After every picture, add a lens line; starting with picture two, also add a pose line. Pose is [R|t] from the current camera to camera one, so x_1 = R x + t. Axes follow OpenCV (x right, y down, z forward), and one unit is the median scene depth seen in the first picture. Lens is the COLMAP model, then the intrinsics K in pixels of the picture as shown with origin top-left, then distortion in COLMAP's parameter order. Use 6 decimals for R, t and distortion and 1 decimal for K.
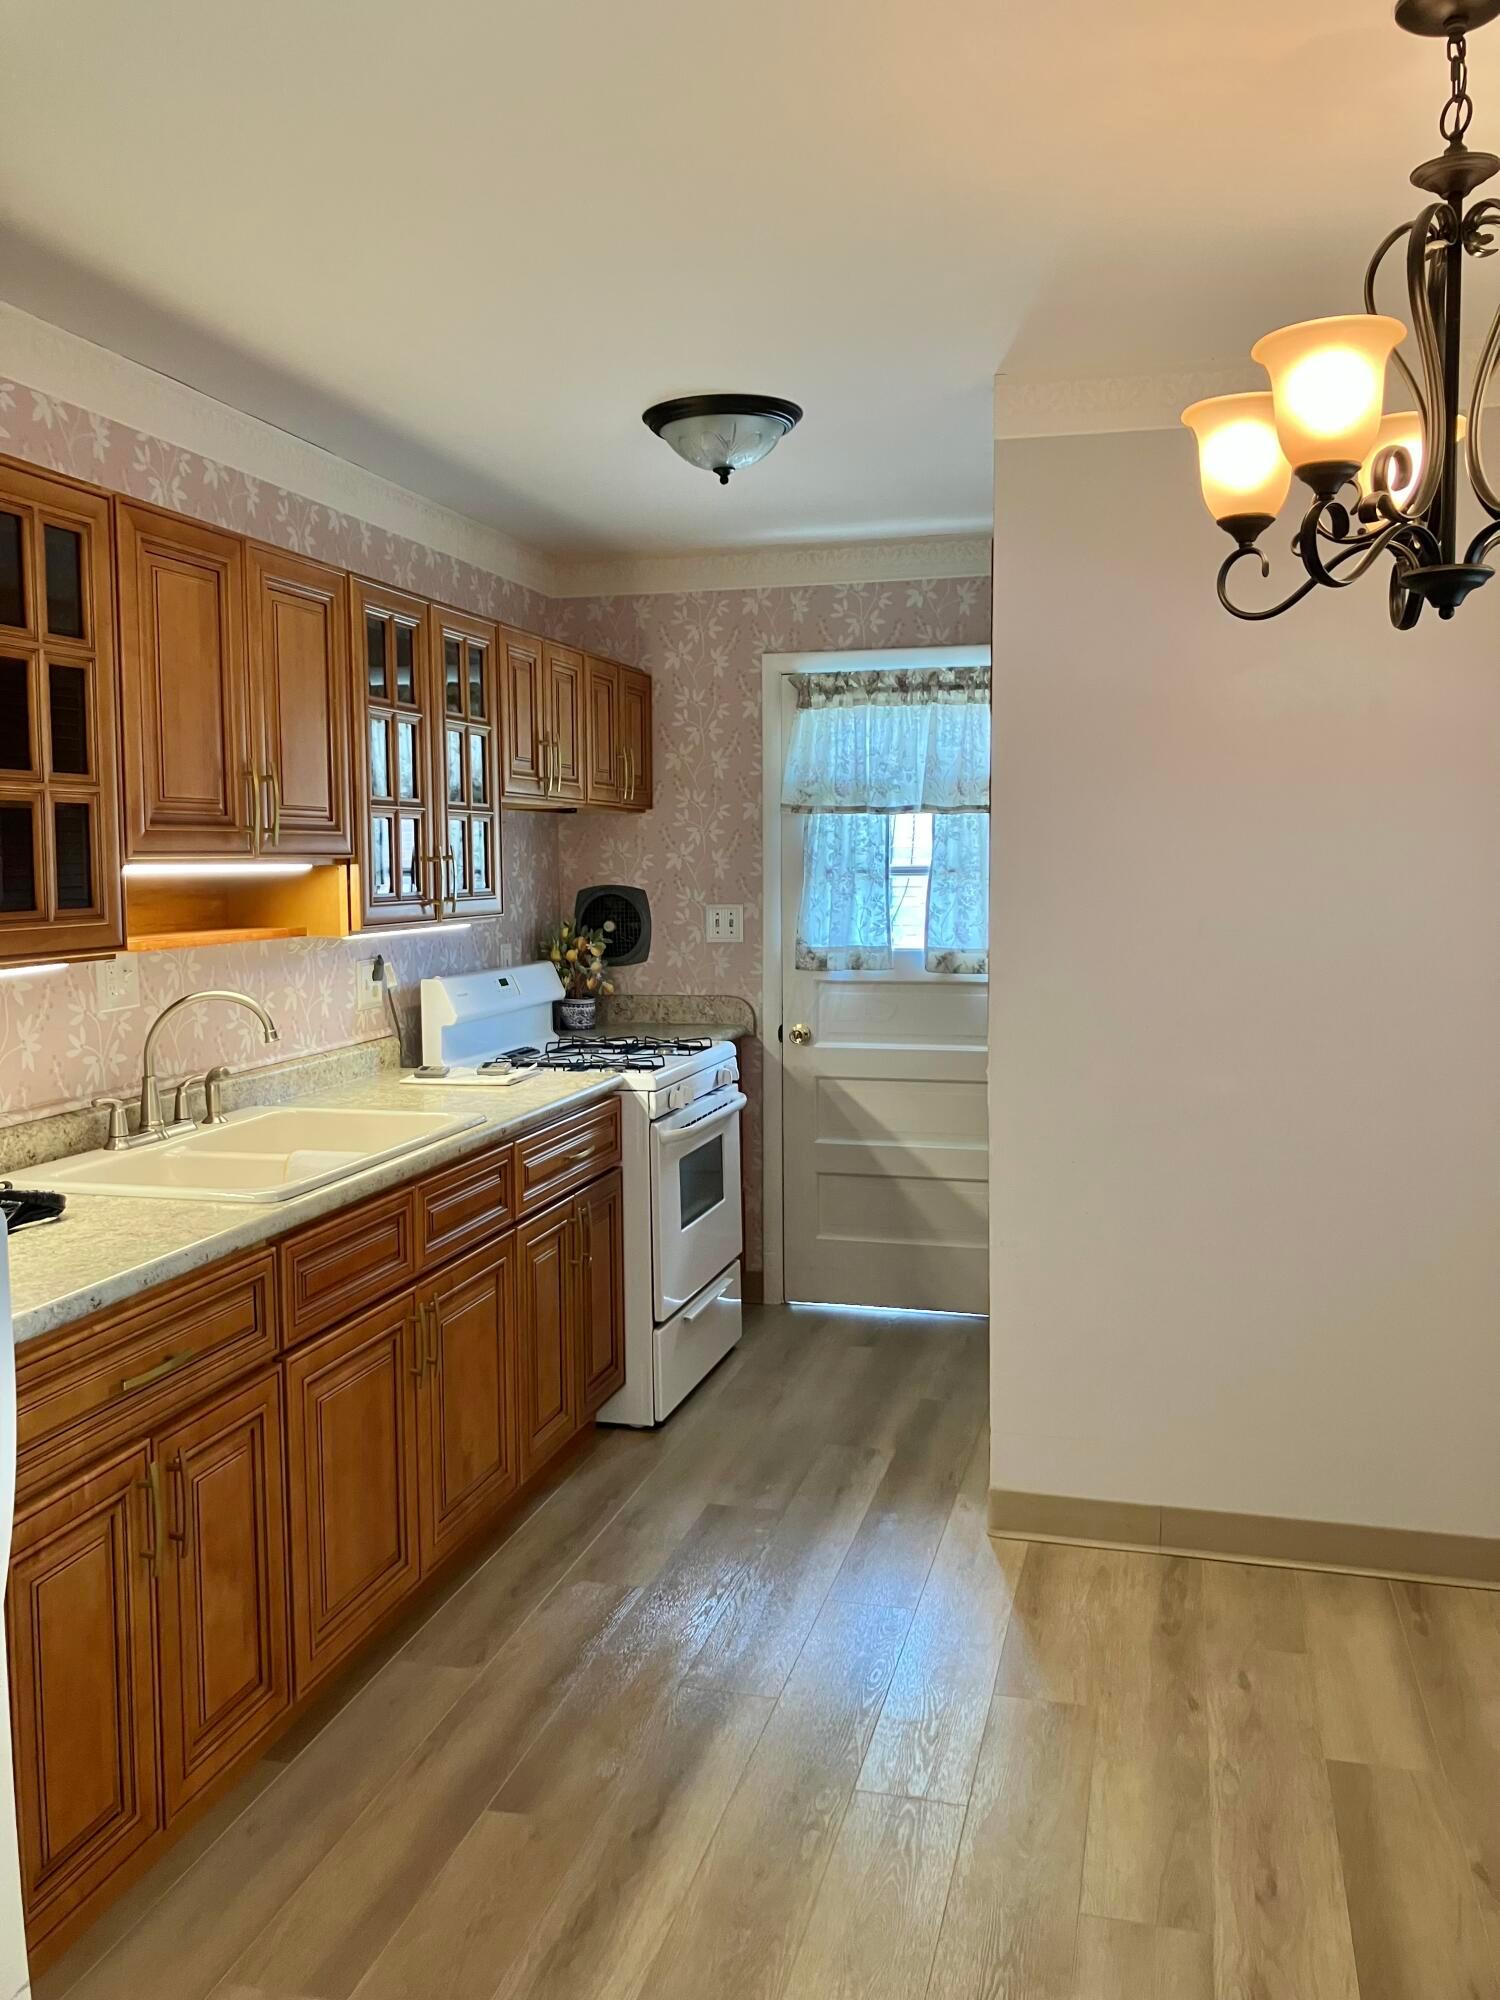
lens RADIAL K [[1606.7, 0, 752.3], [0, 1606.7, 1004.6], [0, 0, 1]] dist [0.039046, -0.056631]
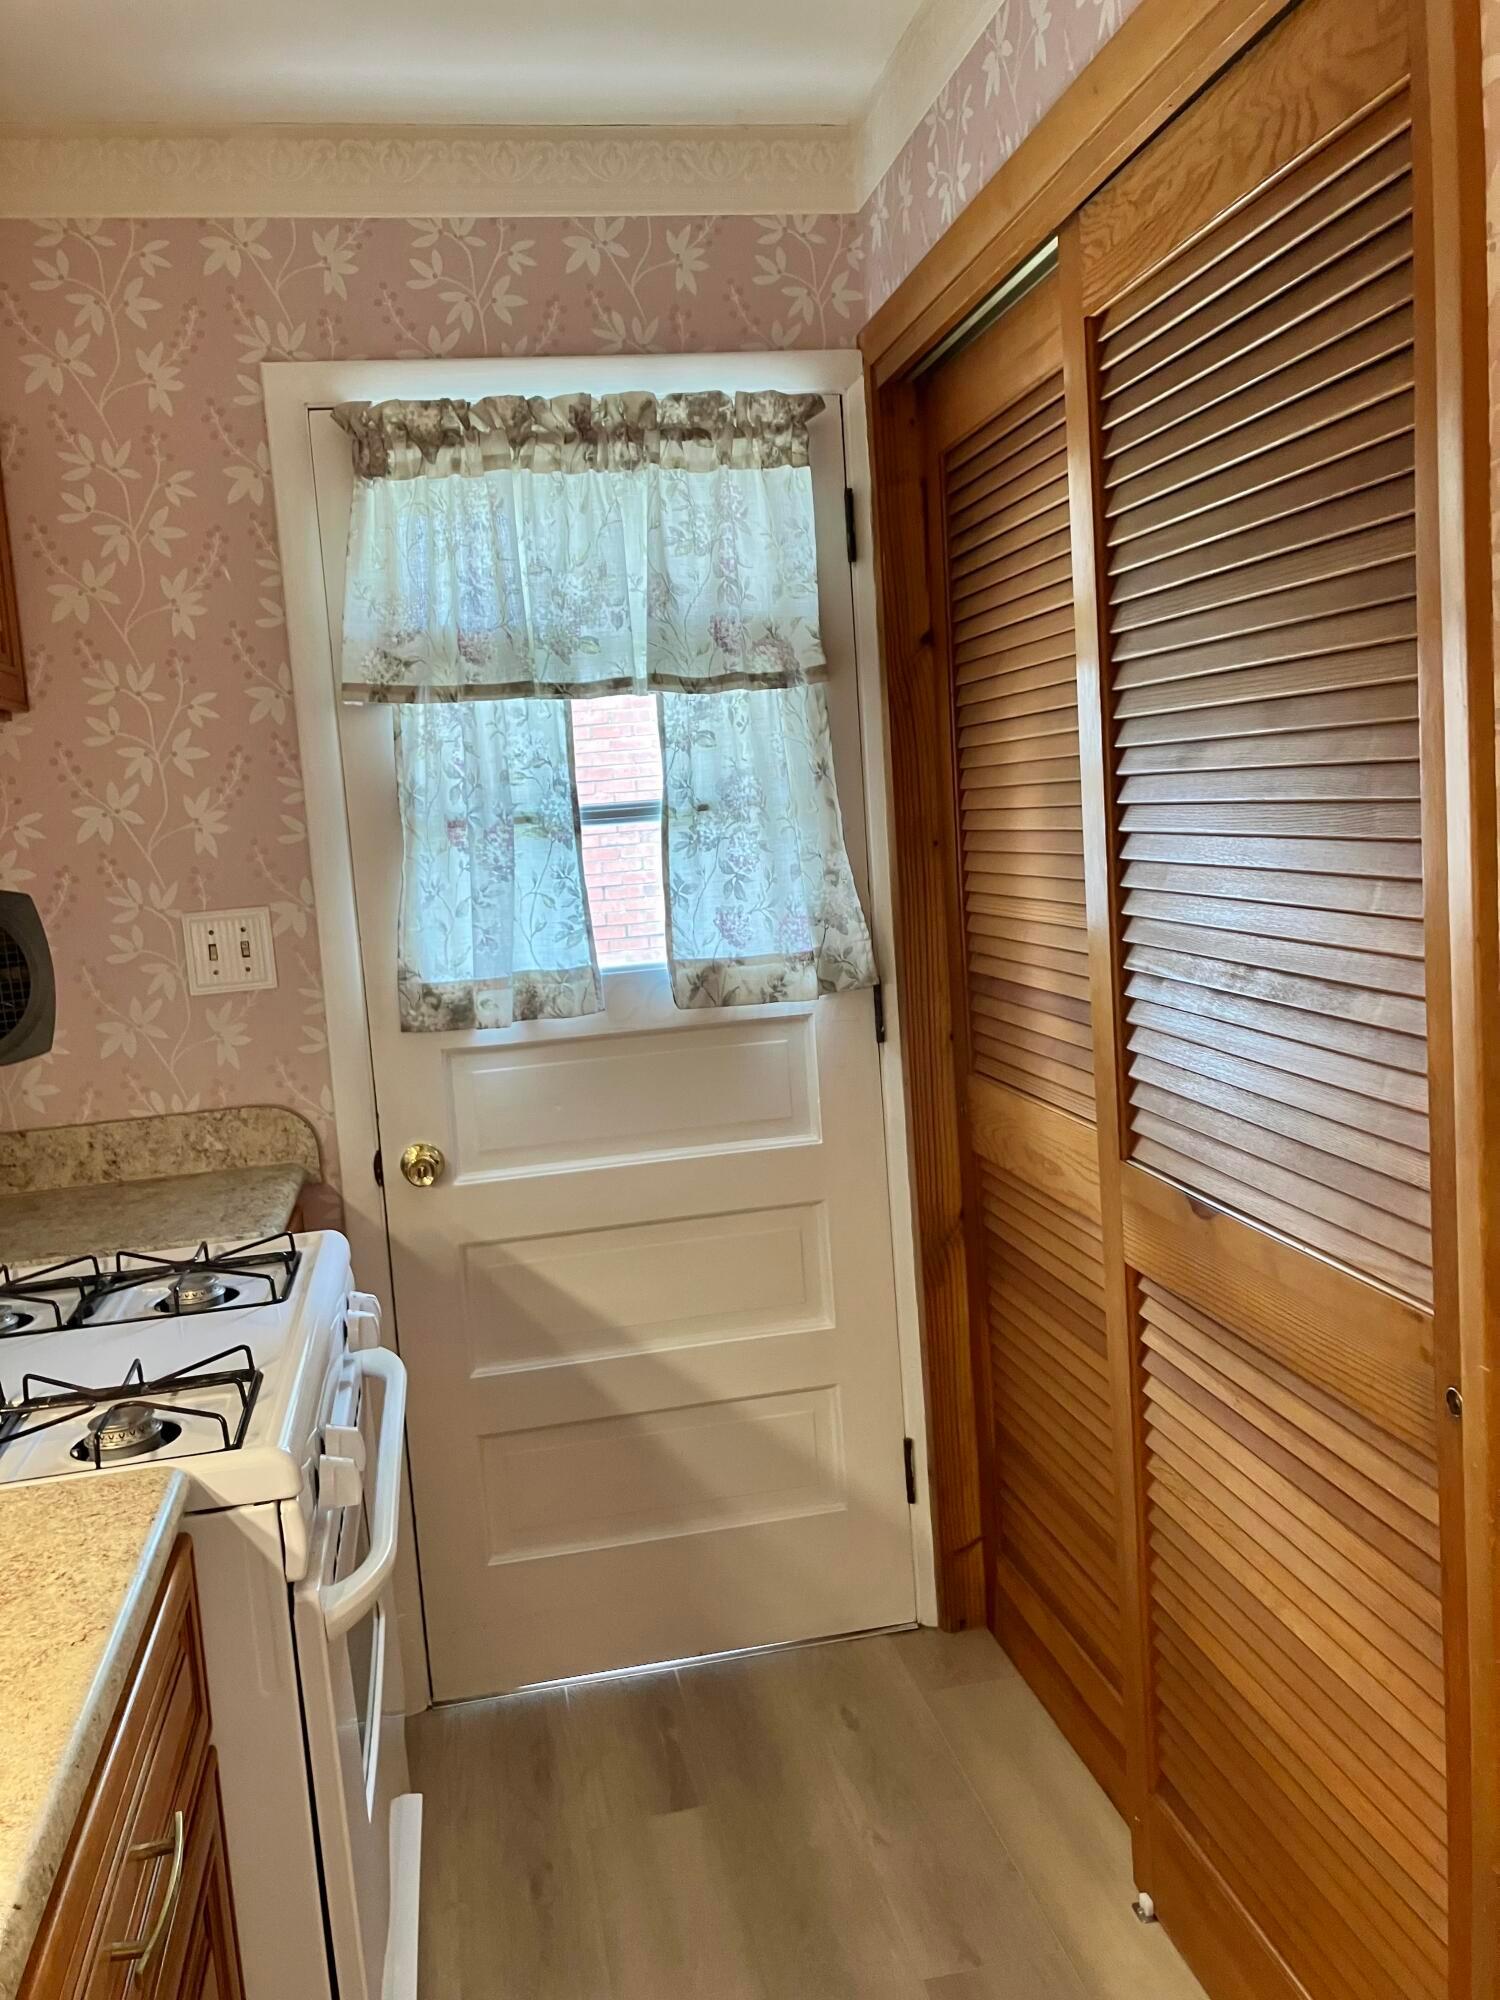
lens RADIAL K [[1606.7, 0, 752.9], [0, 1606.7, 987.0], [0, 0, 1]] dist [0.039046, -0.056631]
pose [[0.898229, -0.104718, 0.426870, -0.084877], [0.106035, 0.994146, 0.020757, -0.035395], [-0.426545, 0.026619, 0.904075, 0.535376]]
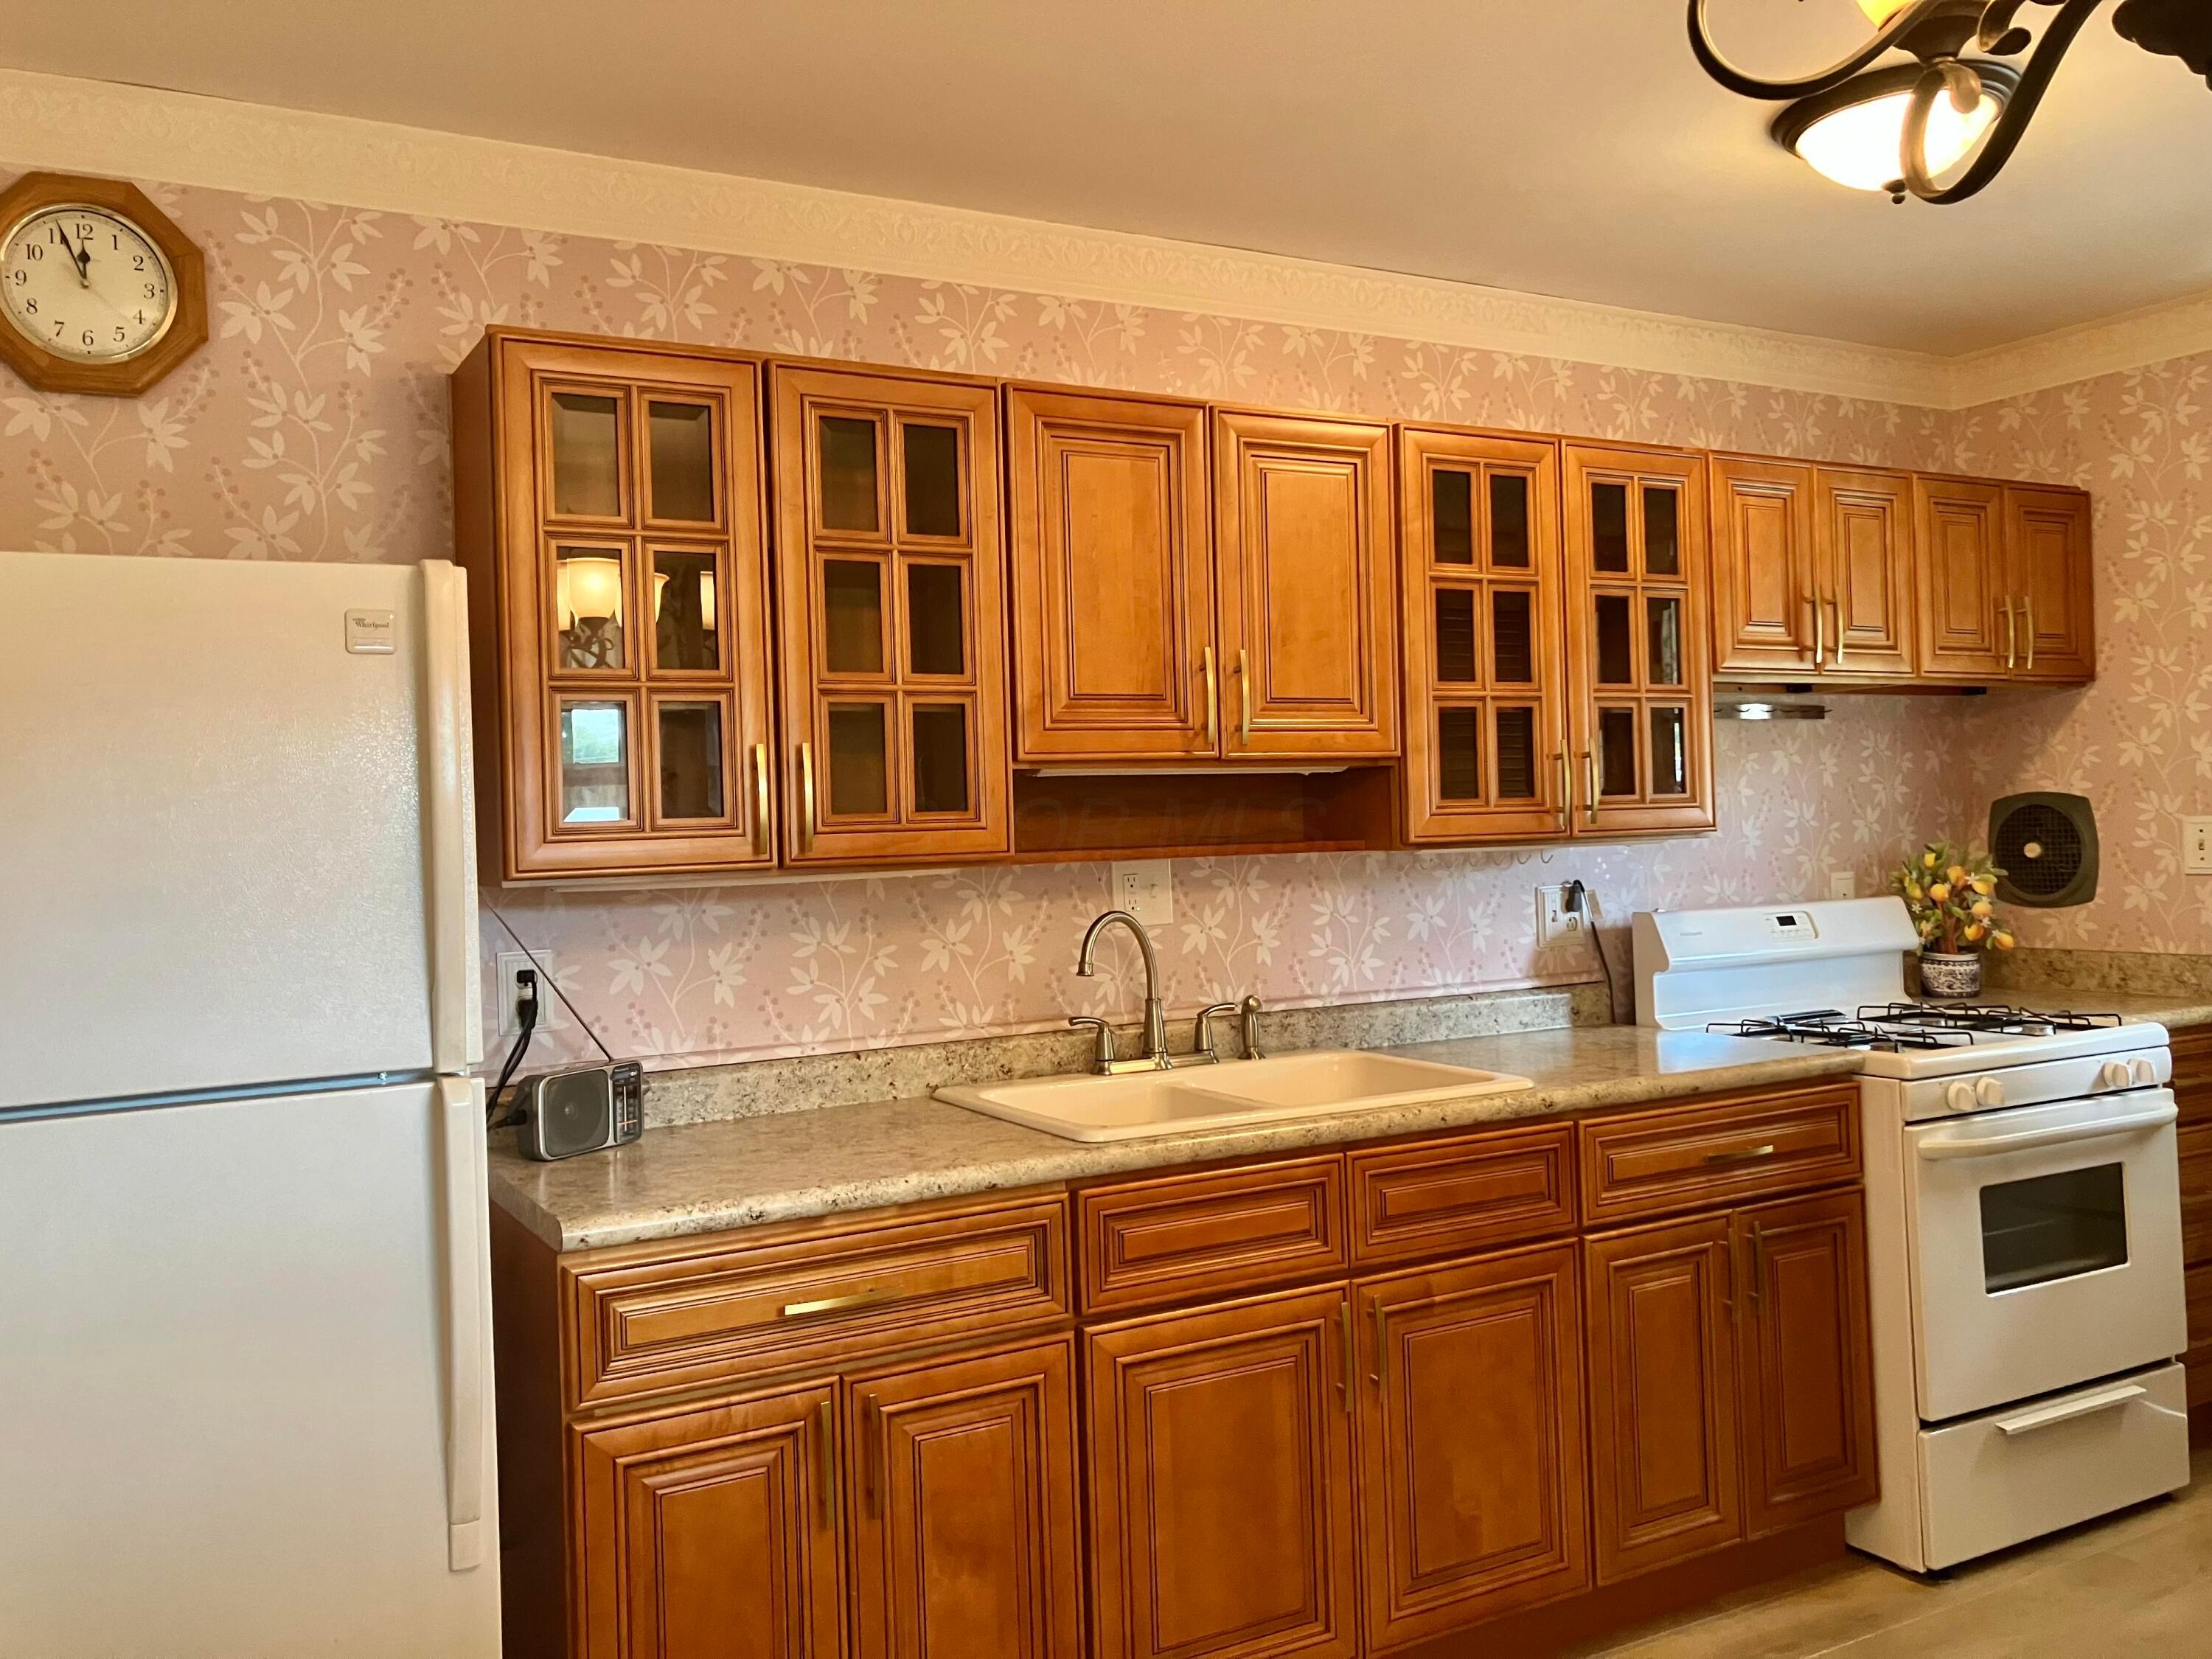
lens RADIAL K [[1777.0, 0, 1085.3], [0, 1777.0, 816.2], [0, 0, 1]] dist [0.039046, -0.056631]
pose [[0.687273, -0.014640, -0.726251, 0.206873], [-0.043011, 0.997223, -0.060805, 0.002348], [0.725124, 0.073026, 0.684735, 0.166868]]
